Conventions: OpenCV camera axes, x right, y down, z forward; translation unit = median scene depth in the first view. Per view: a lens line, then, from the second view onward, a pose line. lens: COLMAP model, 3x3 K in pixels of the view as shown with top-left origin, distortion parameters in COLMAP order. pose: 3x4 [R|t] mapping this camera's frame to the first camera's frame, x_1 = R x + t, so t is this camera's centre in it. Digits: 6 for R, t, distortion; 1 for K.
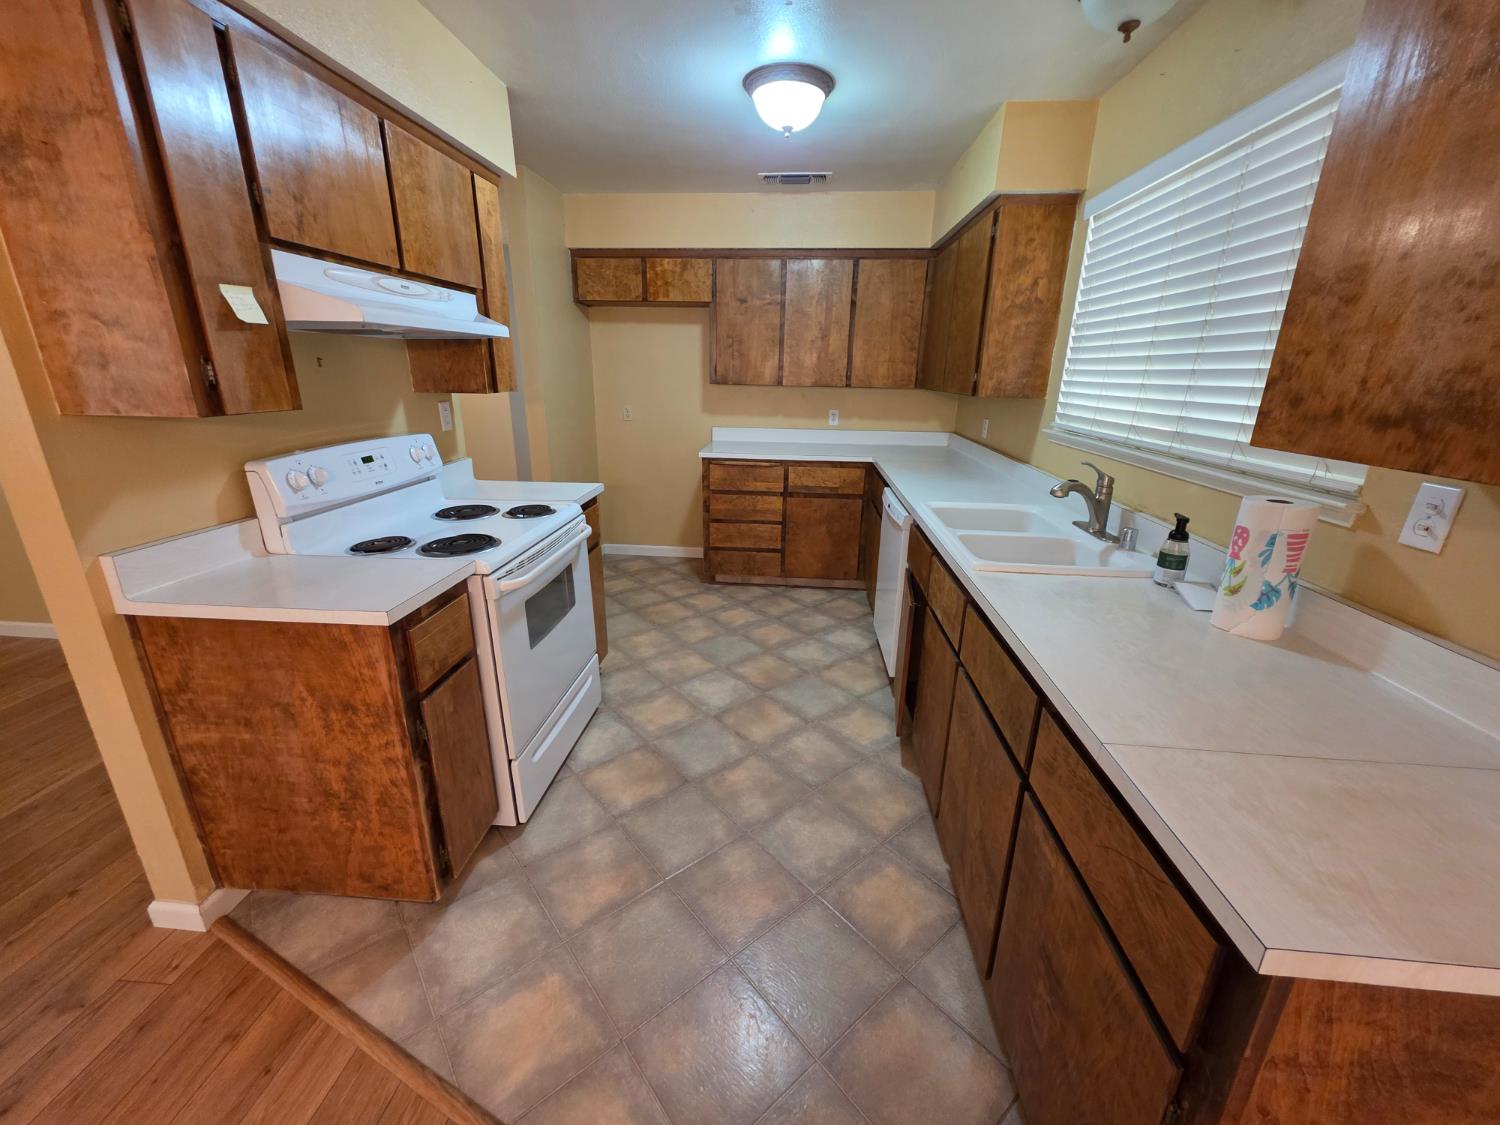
lens RADIAL K [[596.2, 0, 745.9], [0, 596.2, 560.6], [0, 0, 1]] dist [0.002689, -0.000600]
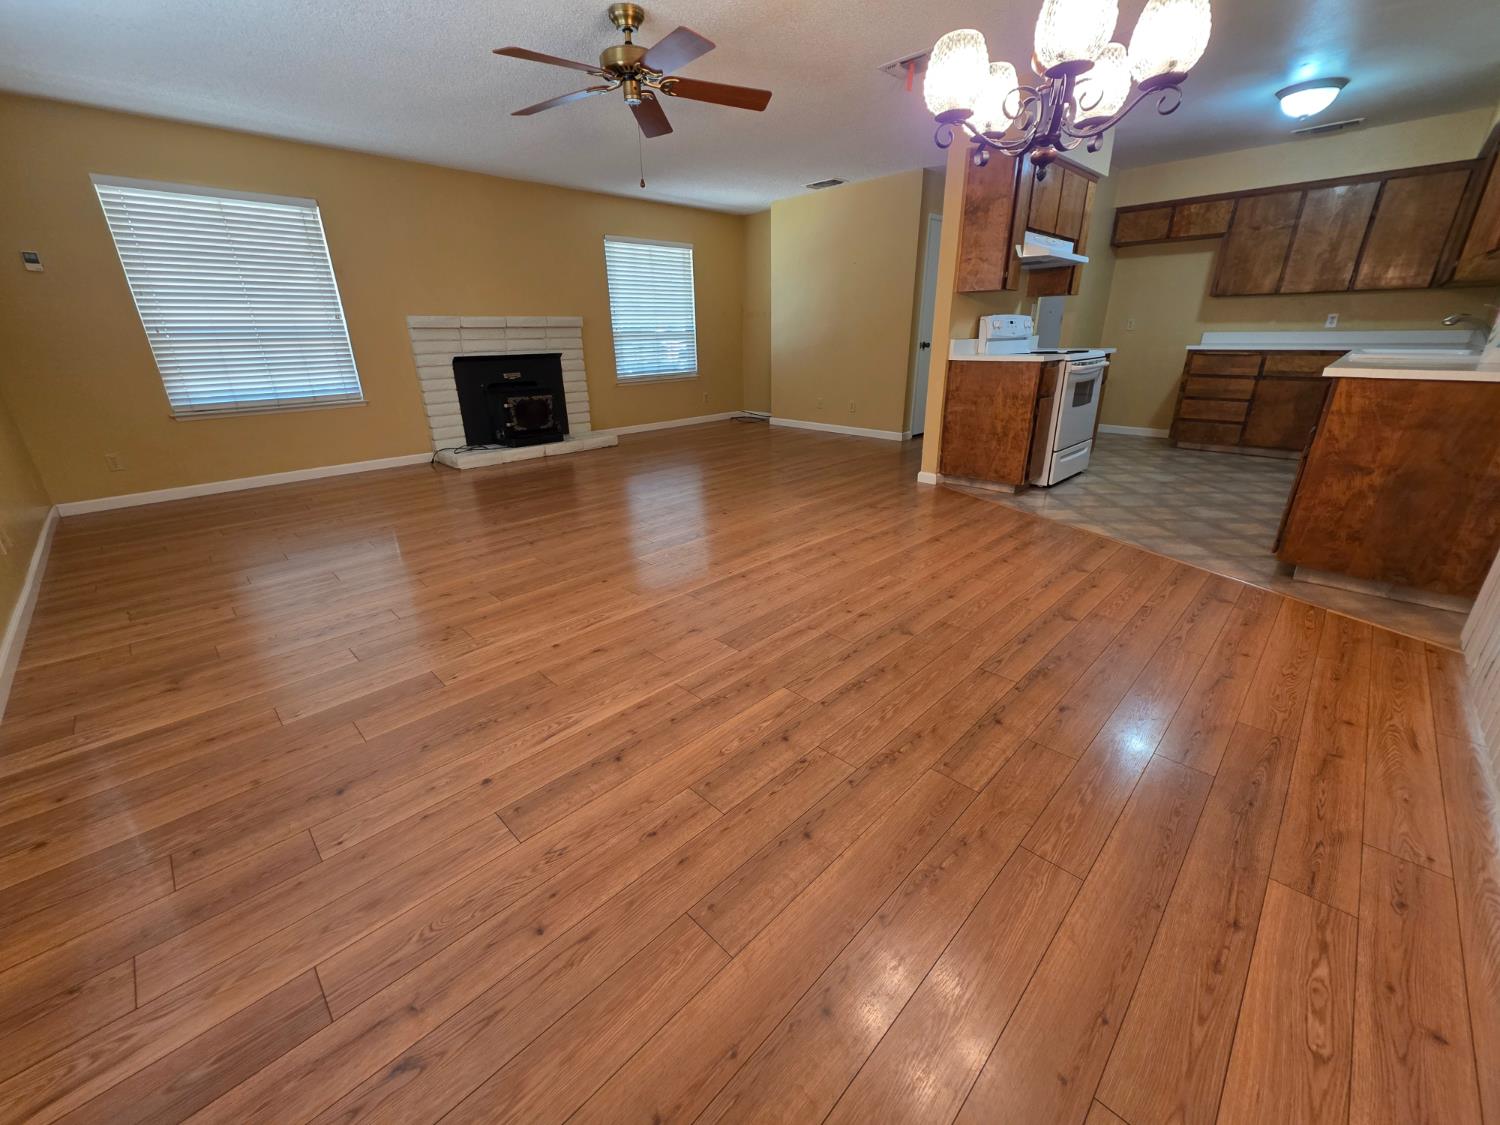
lens RADIAL K [[596.2, 0, 745.9], [0, 596.2, 560.6], [0, 0, 1]] dist [0.002689, -0.000600]
pose [[0.765261, 0.205130, -0.610161, 0.089190], [-0.172554, 0.978547, 0.112562, 0.336695], [0.620161, 0.019147, 0.784241, -0.738742]]
